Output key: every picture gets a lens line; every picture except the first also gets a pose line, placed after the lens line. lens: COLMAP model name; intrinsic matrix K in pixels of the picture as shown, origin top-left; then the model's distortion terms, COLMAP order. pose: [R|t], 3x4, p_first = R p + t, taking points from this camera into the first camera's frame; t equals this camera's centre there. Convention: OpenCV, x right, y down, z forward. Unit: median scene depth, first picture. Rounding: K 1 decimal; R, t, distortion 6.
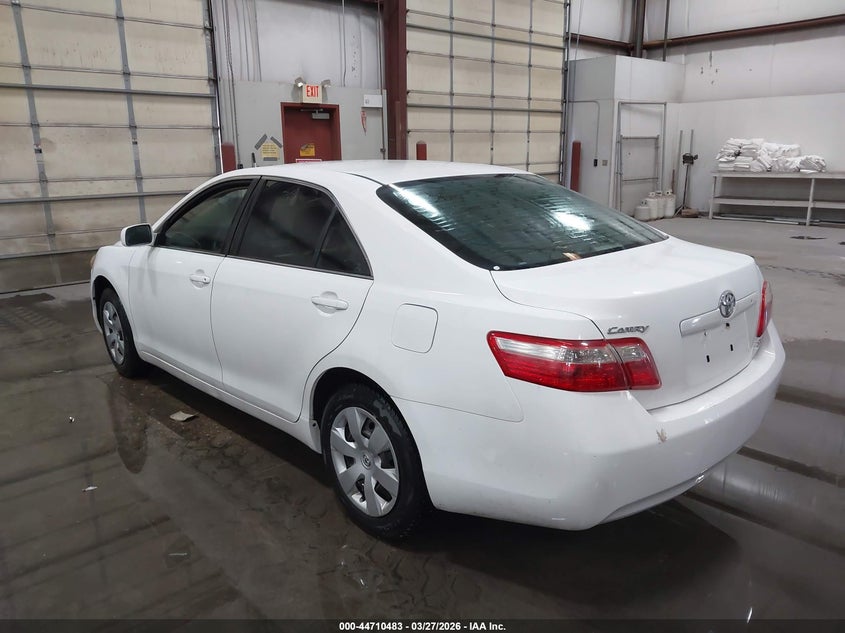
lens RADIAL K [[655.8, 0, 424.6], [0, 655.8, 315.3], [0, 0, 1]] dist [0.024174, -0.001263]
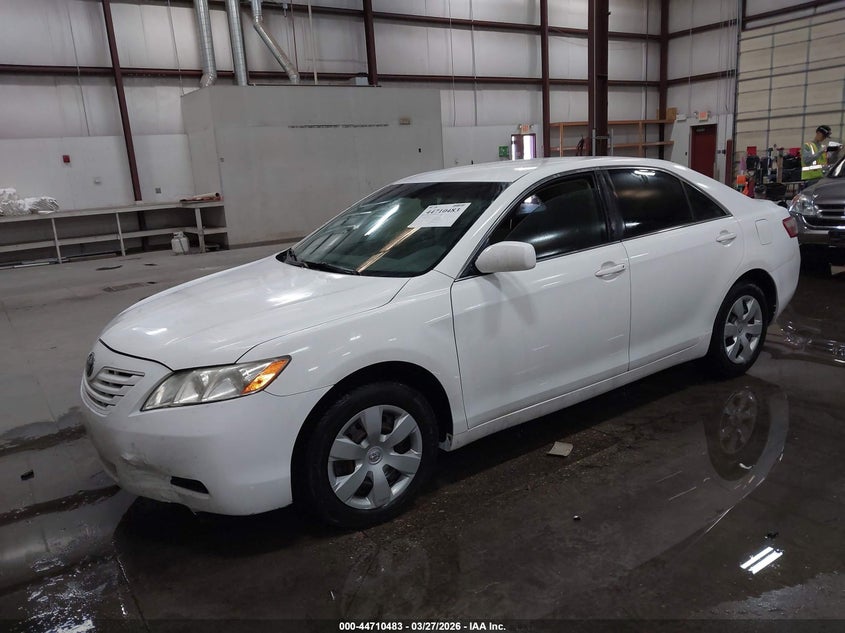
lens RADIAL K [[655.8, 0, 426.8], [0, 655.8, 314.8], [0, 0, 1]] dist [0.024174, -0.001263]
pose [[0.144181, -0.223022, 0.964092, -0.357048], [0.303752, 0.937211, 0.171378, -0.065575], [-0.941778, 0.268136, 0.202872, 0.282854]]
